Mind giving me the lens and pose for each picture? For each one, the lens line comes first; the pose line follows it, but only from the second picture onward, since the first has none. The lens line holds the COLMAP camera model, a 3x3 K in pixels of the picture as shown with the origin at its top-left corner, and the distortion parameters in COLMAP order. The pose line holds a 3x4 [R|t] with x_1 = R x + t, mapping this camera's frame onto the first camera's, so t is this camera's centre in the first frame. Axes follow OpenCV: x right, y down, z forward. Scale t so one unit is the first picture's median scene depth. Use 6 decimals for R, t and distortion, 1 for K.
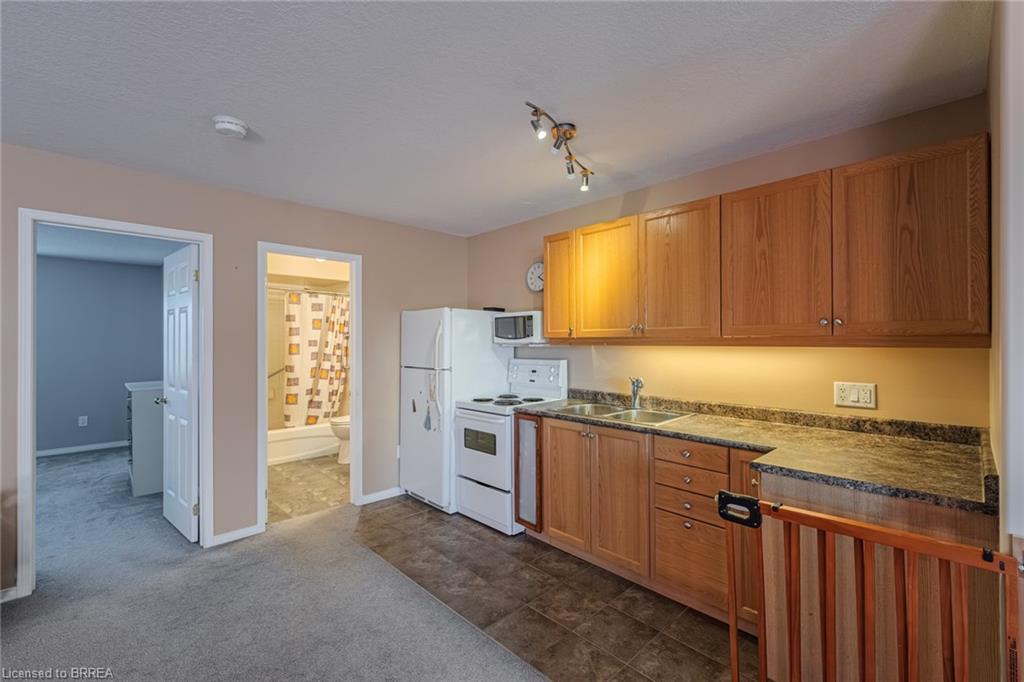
lens RADIAL K [[446.8, 0, 524.6], [0, 446.8, 338.2], [0, 0, 1]] dist [-0.002193, -0.000742]
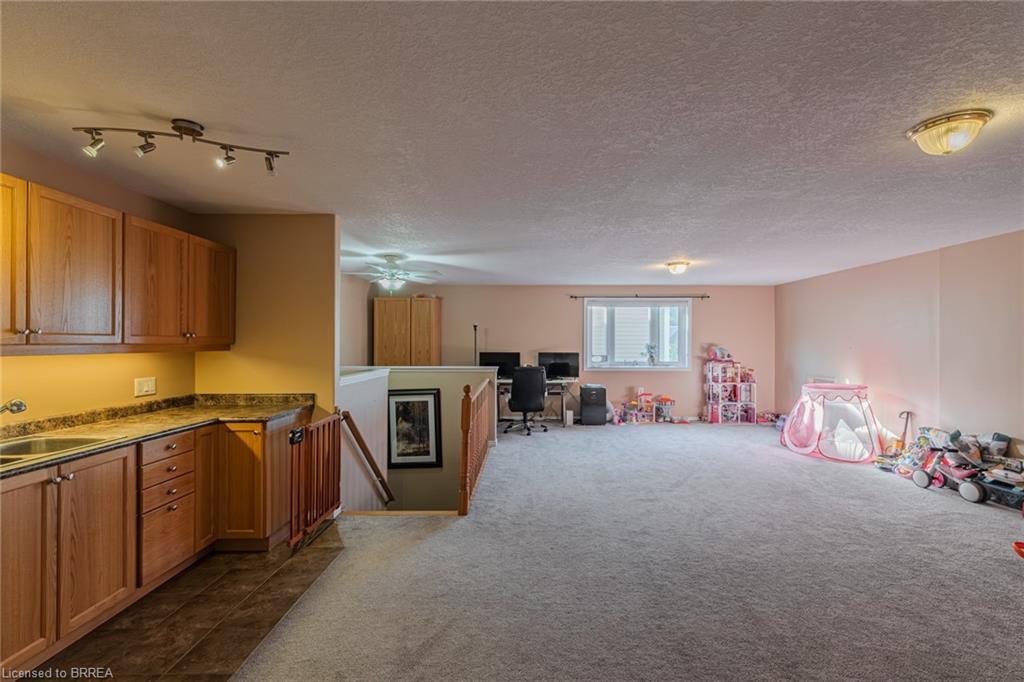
lens RADIAL K [[446.8, 0, 524.6], [0, 446.8, 338.2], [0, 0, 1]] dist [-0.002193, -0.000742]
pose [[-0.720020, 0.020934, 0.693638, -1.061196], [0.013418, 0.999778, -0.016245, 0.014178], [-0.693824, -0.002389, -0.720141, 1.161687]]
